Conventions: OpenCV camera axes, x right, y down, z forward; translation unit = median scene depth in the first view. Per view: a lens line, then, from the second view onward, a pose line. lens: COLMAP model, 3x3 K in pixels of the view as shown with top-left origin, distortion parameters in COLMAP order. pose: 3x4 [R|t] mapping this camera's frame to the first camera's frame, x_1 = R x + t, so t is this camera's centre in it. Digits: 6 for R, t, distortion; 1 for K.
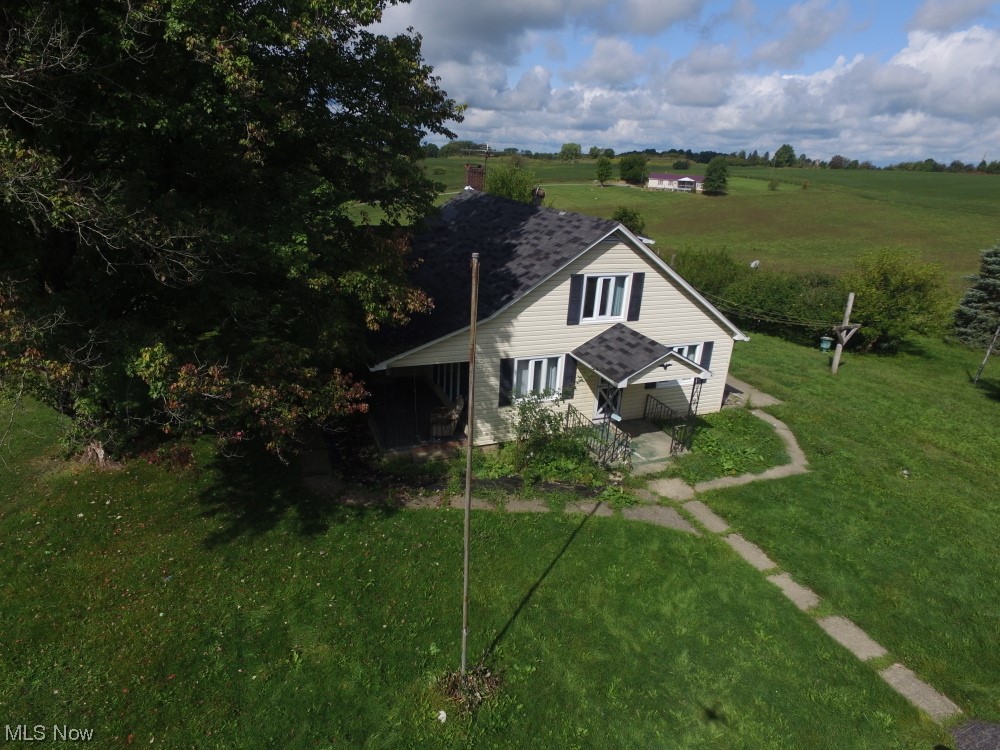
lens RADIAL K [[577.5, 0, 496.8], [0, 577.5, 373.4], [0, 0, 1]] dist [-0.011458, 0.013197]
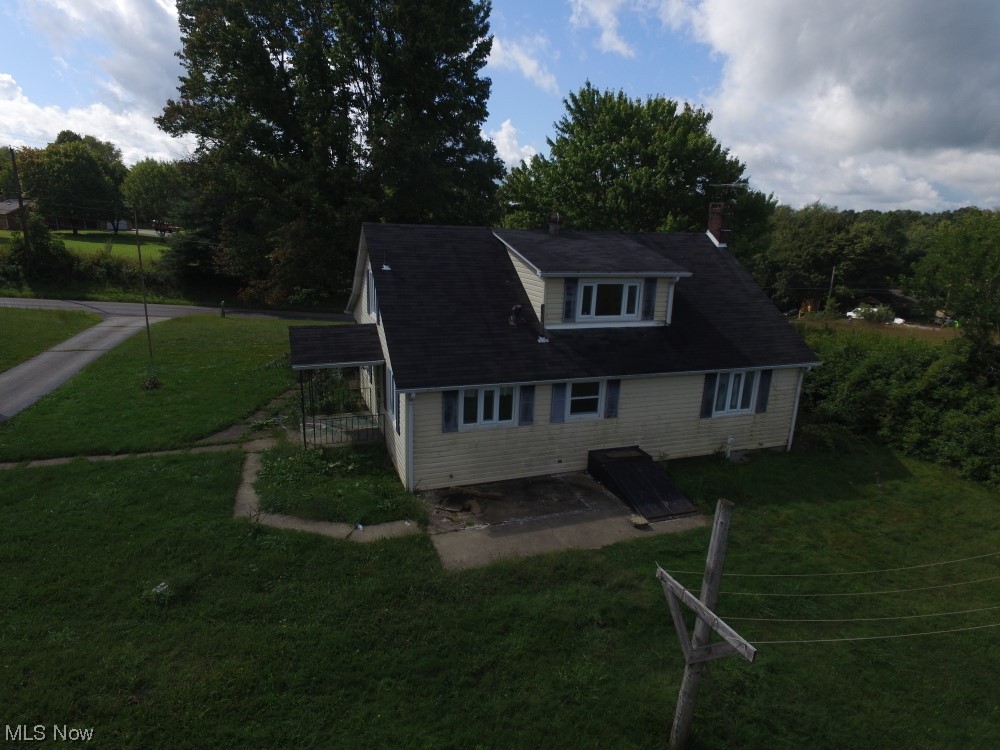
lens RADIAL K [[577.5, 0, 499.5], [0, 577.5, 371.7], [0, 0, 1]] dist [-0.011458, 0.013197]
pose [[-0.031730, 0.193510, -0.980585, 1.231278], [-0.385335, 0.902869, 0.190642, -0.289921], [0.922231, 0.383902, 0.045918, 1.193699]]
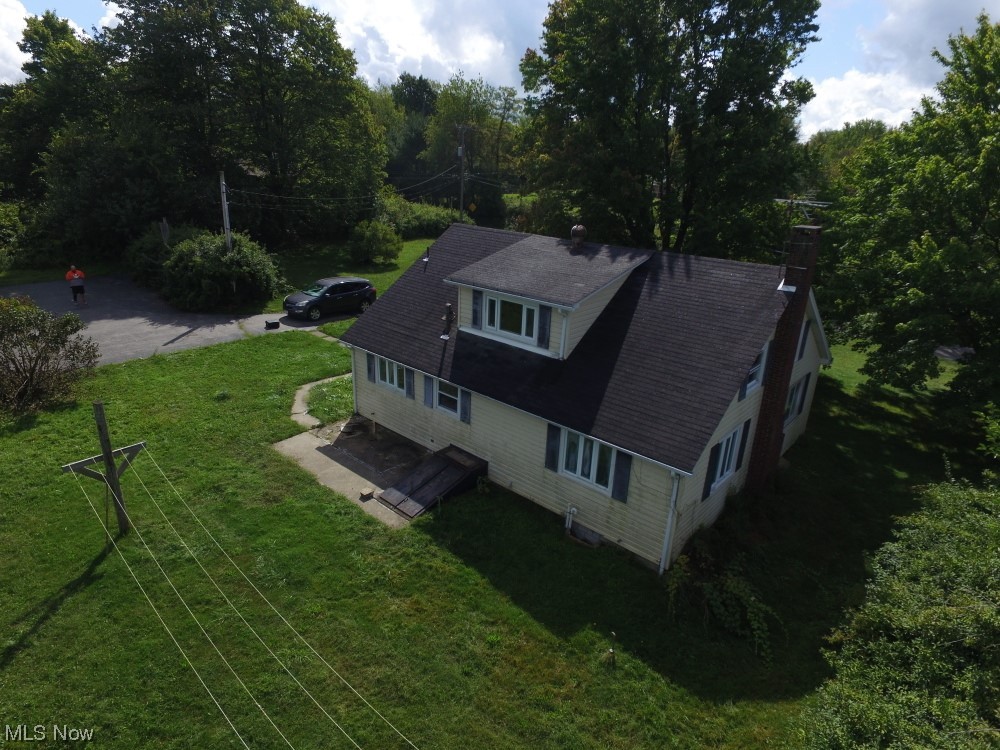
lens RADIAL K [[577.5, 0, 492.7], [0, 577.5, 369.3], [0, 0, 1]] dist [-0.011458, 0.013197]
pose [[-0.897149, 0.064915, -0.436933, 0.719450], [-0.230226, 0.775459, 0.587928, -0.780657], [0.376989, 0.628052, -0.680757, 2.063341]]
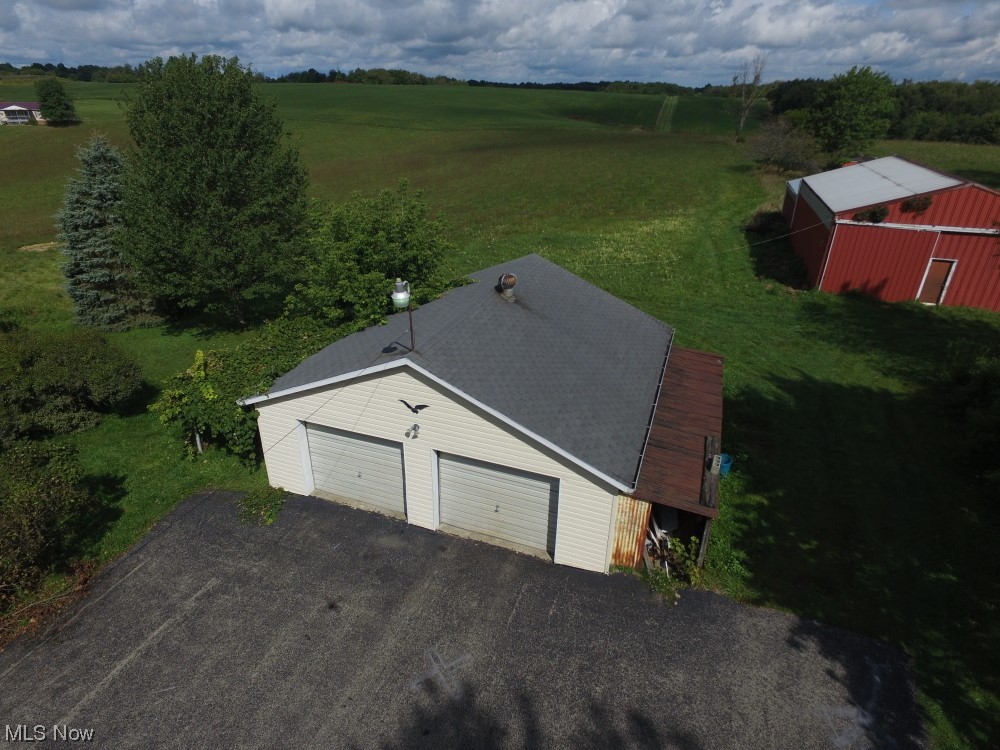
lens RADIAL K [[577.5, 0, 493.8], [0, 577.5, 370.2], [0, 0, 1]] dist [-0.011458, 0.013197]
pose [[0.648633, -0.372516, 0.663707, 1.129899], [0.288365, 0.927304, 0.238648, -0.027910], [-0.704359, 0.036595, 0.708900, -0.136980]]
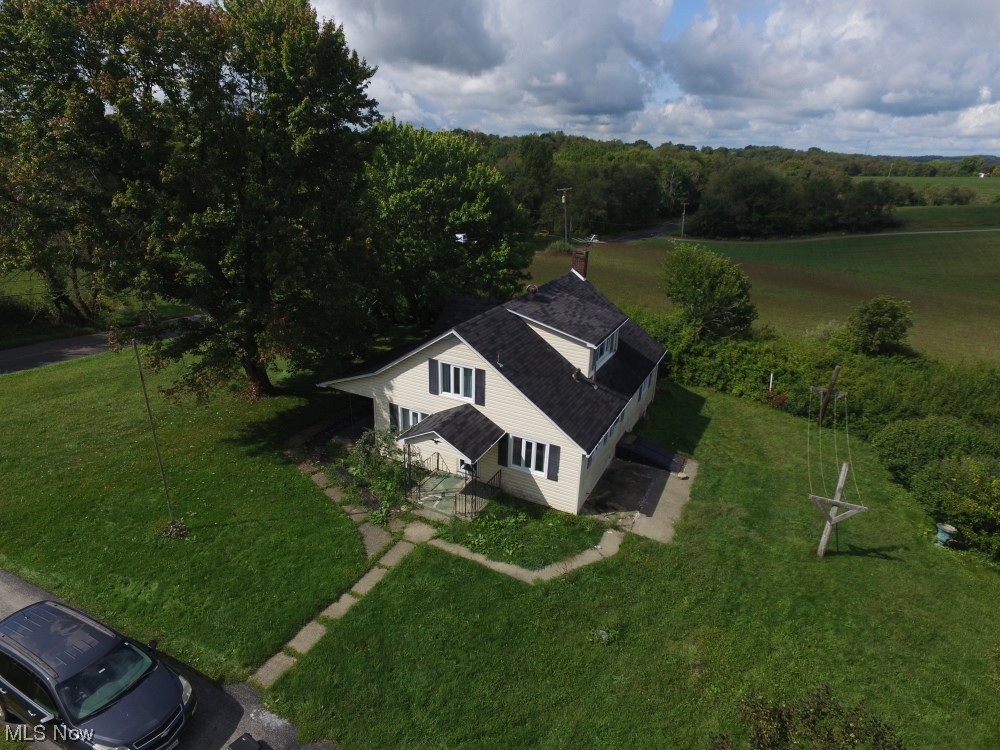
lens RADIAL K [[577.5, 0, 492.7], [0, 577.5, 375.4], [0, 0, 1]] dist [-0.011458, 0.013197]
pose [[0.660106, 0.245424, -0.709949, 1.141968], [-0.259344, 0.961466, 0.091235, -0.278623], [0.704983, 0.123896, 0.698318, 0.140552]]
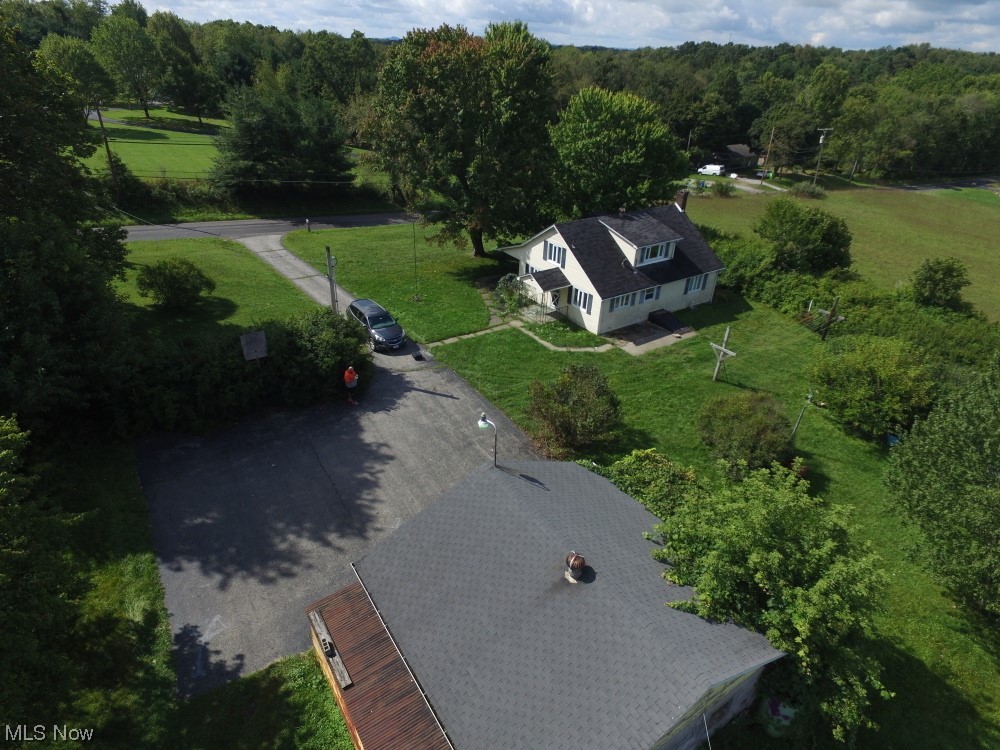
lens RADIAL K [[577.5, 0, 494.1], [0, 577.5, 372.6], [0, 0, 1]] dist [-0.011458, 0.013197]
pose [[0.219673, 0.444334, -0.868511, 2.437495], [-0.363537, 0.863420, 0.349780, -0.451526], [0.905309, 0.238899, 0.351202, 0.024296]]
